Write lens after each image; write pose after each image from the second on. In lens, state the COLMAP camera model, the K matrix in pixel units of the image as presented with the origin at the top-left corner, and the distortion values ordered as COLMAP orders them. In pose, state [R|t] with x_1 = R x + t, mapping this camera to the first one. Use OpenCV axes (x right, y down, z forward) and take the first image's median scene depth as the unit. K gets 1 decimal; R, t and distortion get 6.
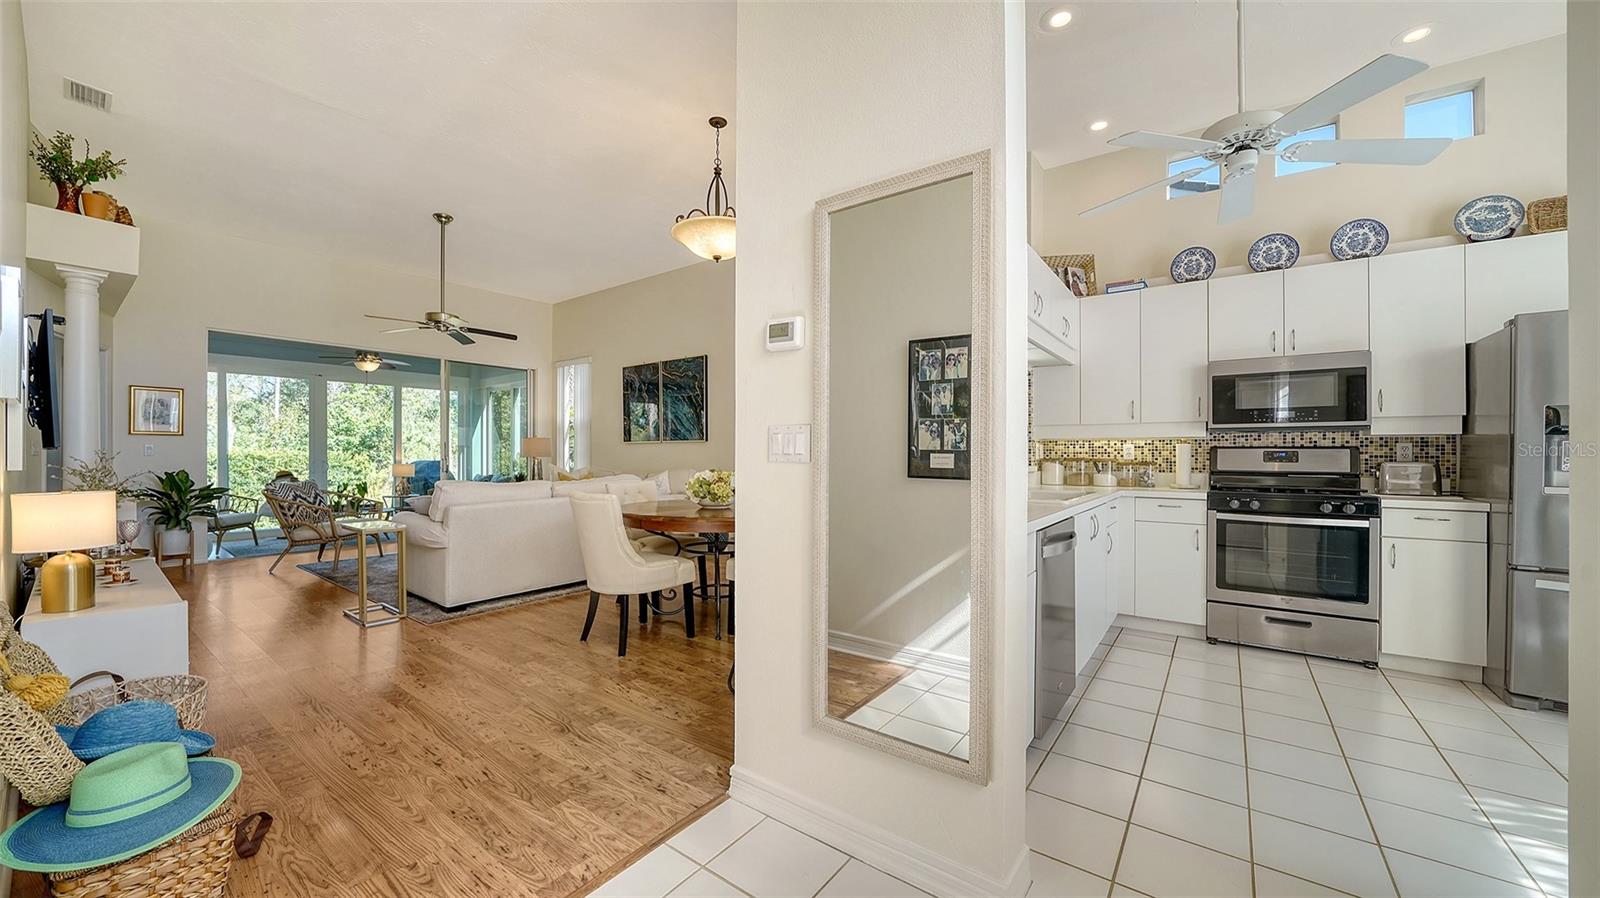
lens RADIAL K [[574.9, 0, 784.4], [0, 574.9, 461.5], [0, 0, 1]] dist [-0.017933, 0.000384]
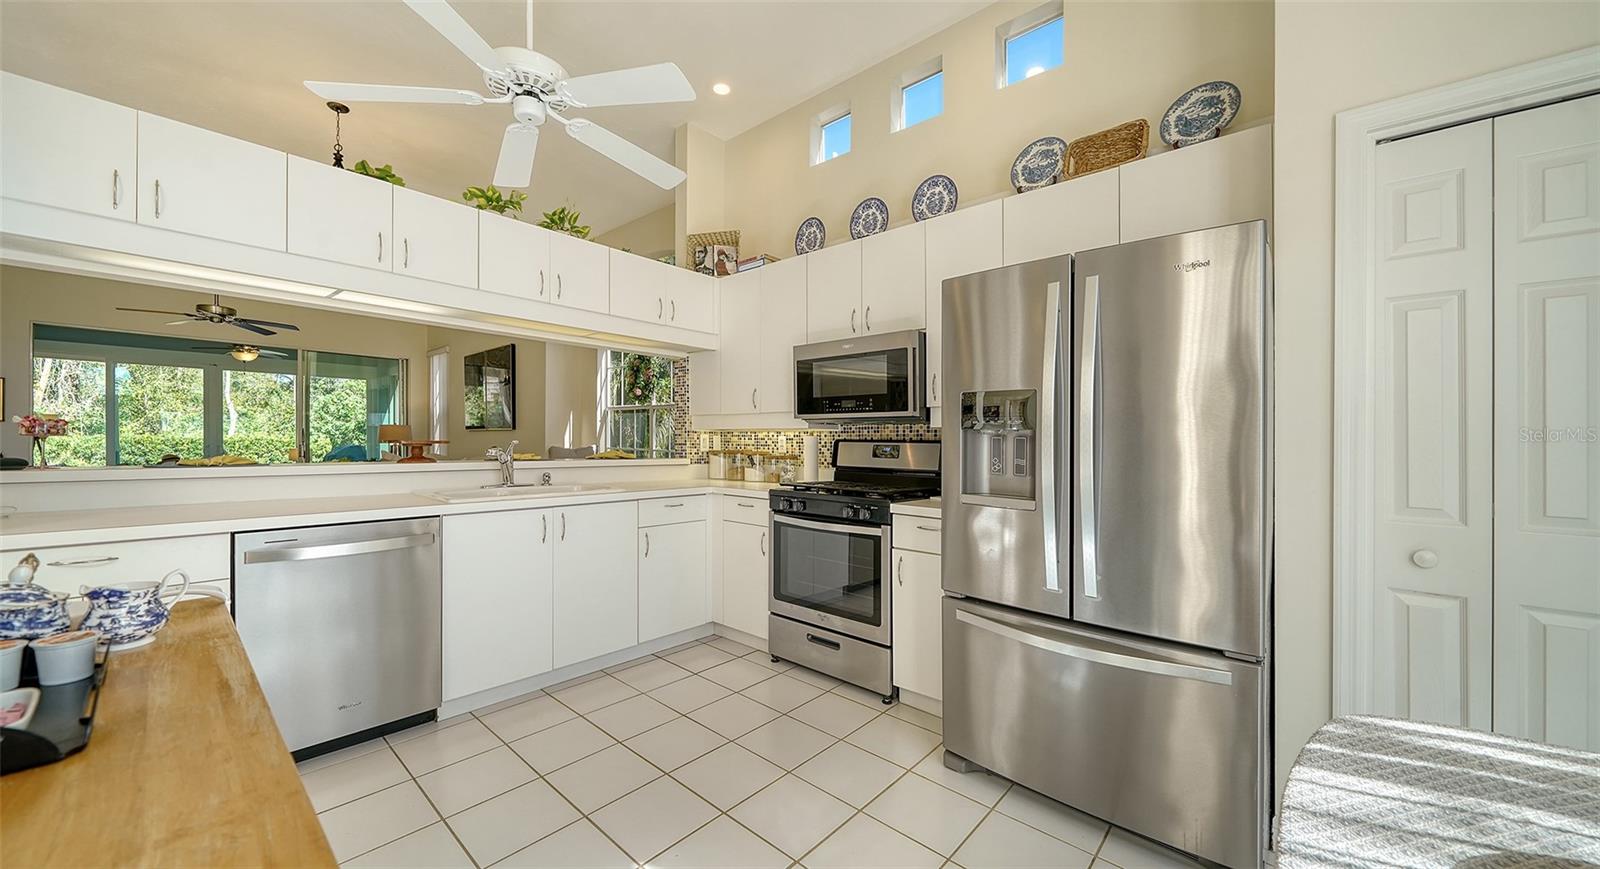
lens RADIAL K [[565.8, 0, 784.6], [0, 565.8, 445.2], [0, 0, 1]] dist [-0.000781, -0.000225]
pose [[0.995784, 0.008154, -0.091364, 0.796651], [-0.008654, 0.999950, -0.005072, -0.012403], [0.091318, 0.005841, 0.995805, 0.109959]]
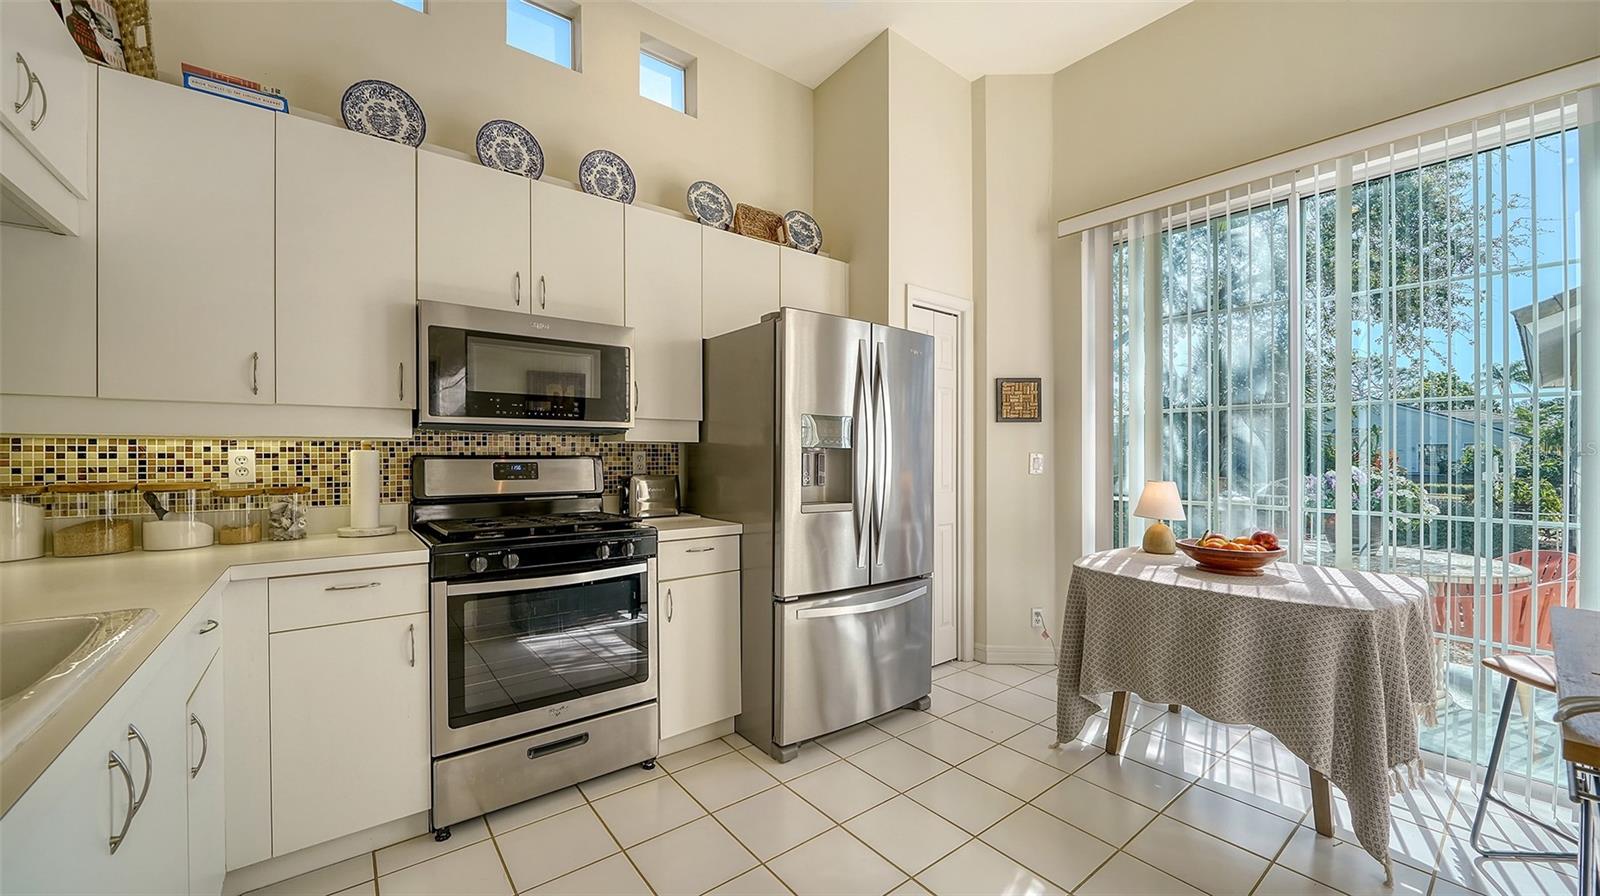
lens RADIAL K [[599.1, 0, 789.8], [0, 599.1, 449.1], [0, 0, 1]] dist [-0.006274, -0.000236]
pose [[0.257426, 0.003038, 0.966293, 0.289346], [0.011439, 0.999915, -0.006191, -0.025898], [-0.966230, 0.012647, 0.257369, 0.516183]]
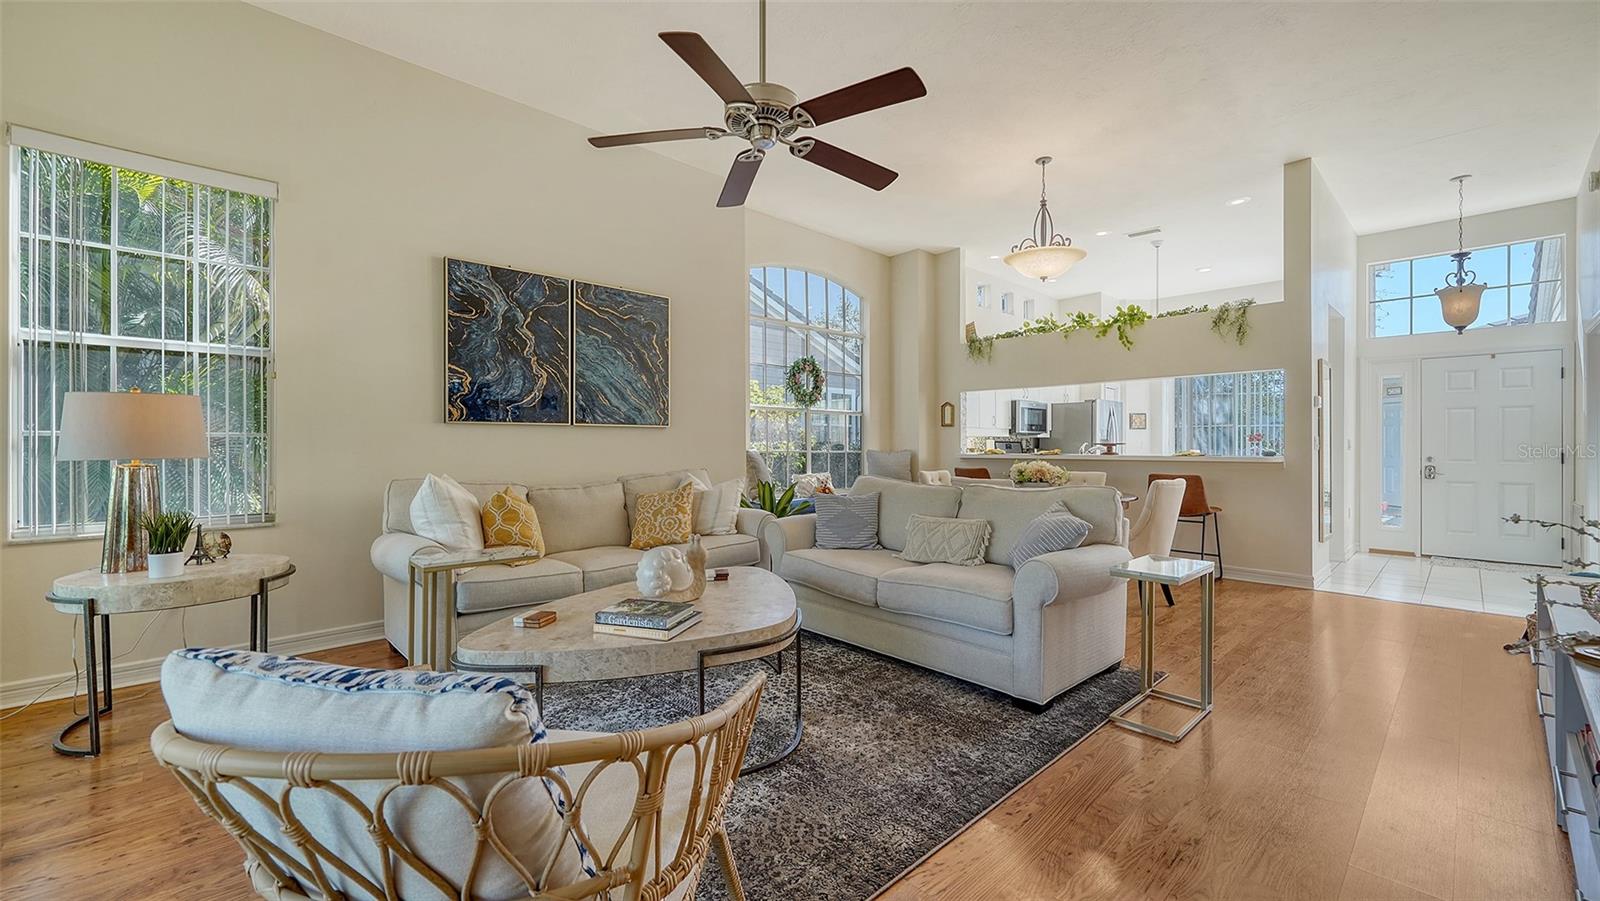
lens RADIAL K [[630.1, 0, 800.0], [0, 630.1, 450.5], [0, 0, 1]] dist [0.001667, 0.000258]
pose [[0.168116, -0.010161, 0.985715, -1.543482], [0.013205, 0.999880, 0.008055, -0.022968], [-0.985679, 0.011662, 0.168230, 1.348378]]
